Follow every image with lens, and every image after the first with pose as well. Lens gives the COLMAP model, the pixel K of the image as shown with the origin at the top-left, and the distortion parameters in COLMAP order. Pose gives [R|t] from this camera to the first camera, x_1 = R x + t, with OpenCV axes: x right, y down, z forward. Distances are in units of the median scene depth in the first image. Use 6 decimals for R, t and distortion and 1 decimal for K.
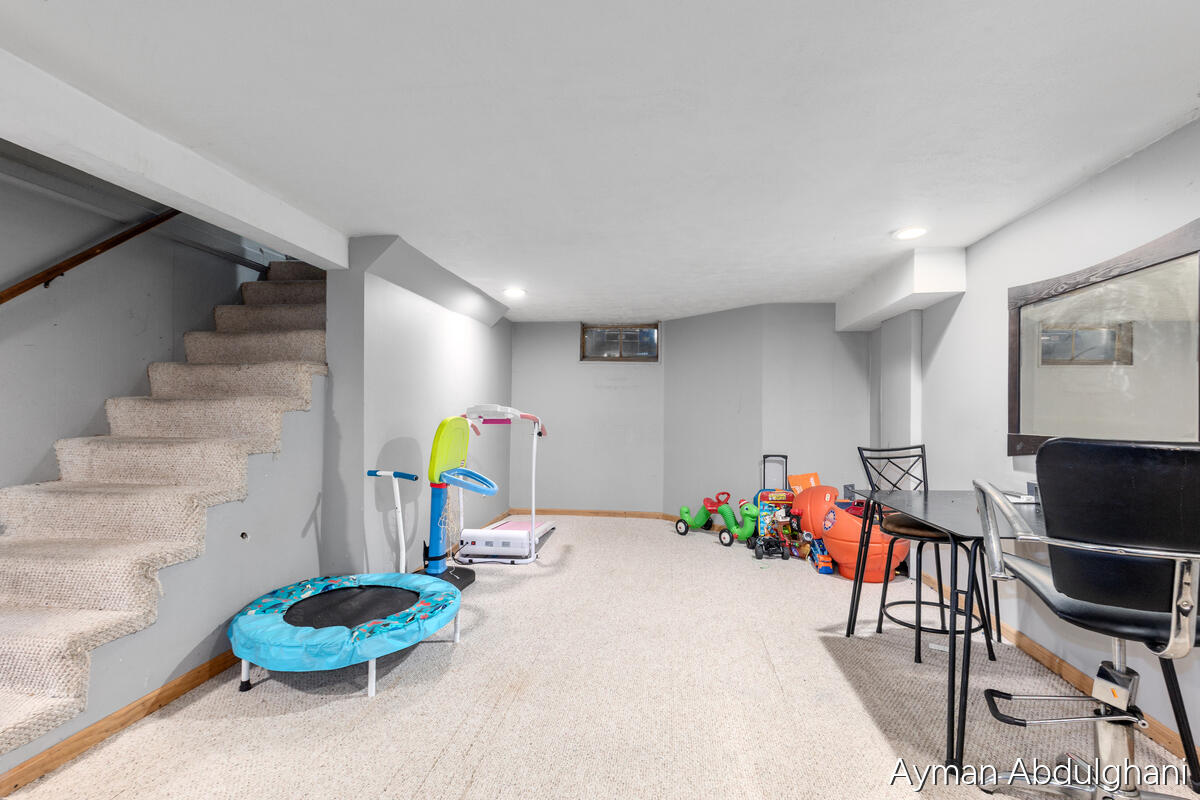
lens RADIAL K [[547.6, 0, 605.8], [0, 547.6, 396.0], [0, 0, 1]] dist [0.021478, -0.000014]
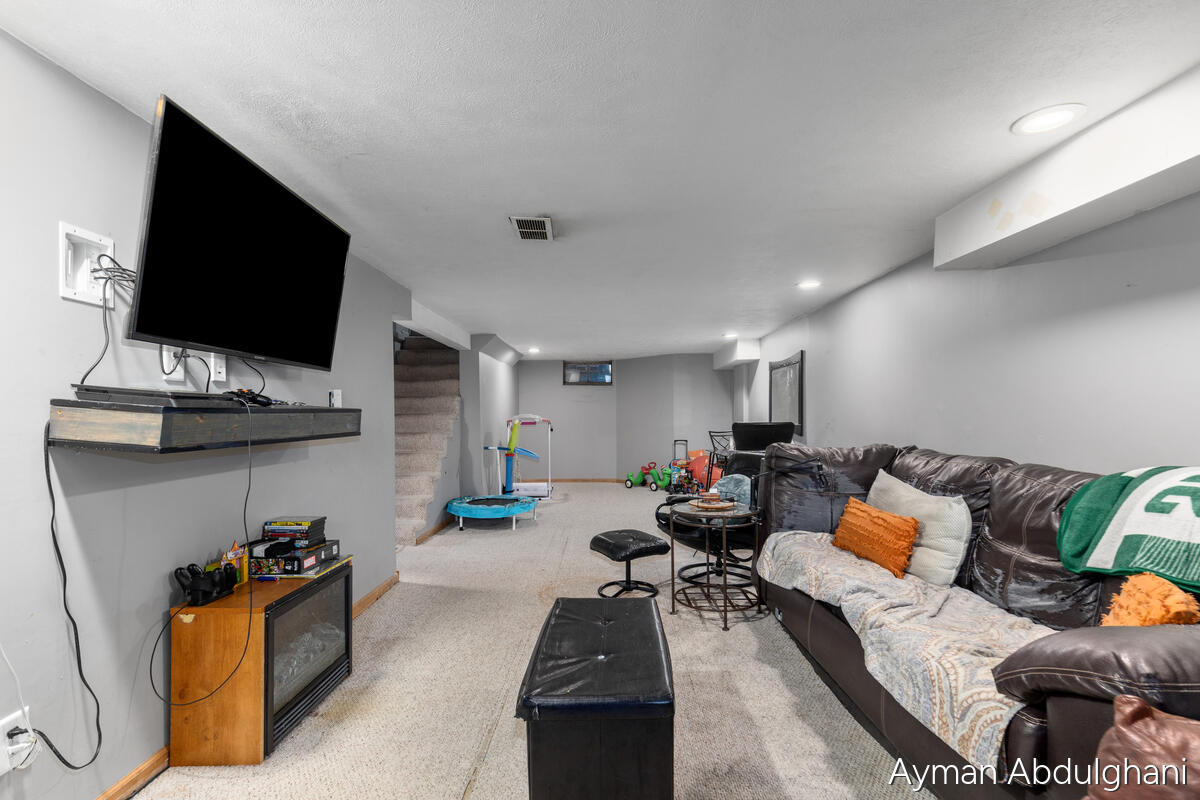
lens RADIAL K [[547.6, 0, 599.4], [0, 547.6, 407.1], [0, 0, 1]] dist [0.021478, -0.000014]
pose [[0.994364, -0.013490, 0.105162, -0.144359], [0.012324, 0.999855, 0.011736, -0.024054], [-0.105305, -0.010374, 0.994386, -0.770234]]
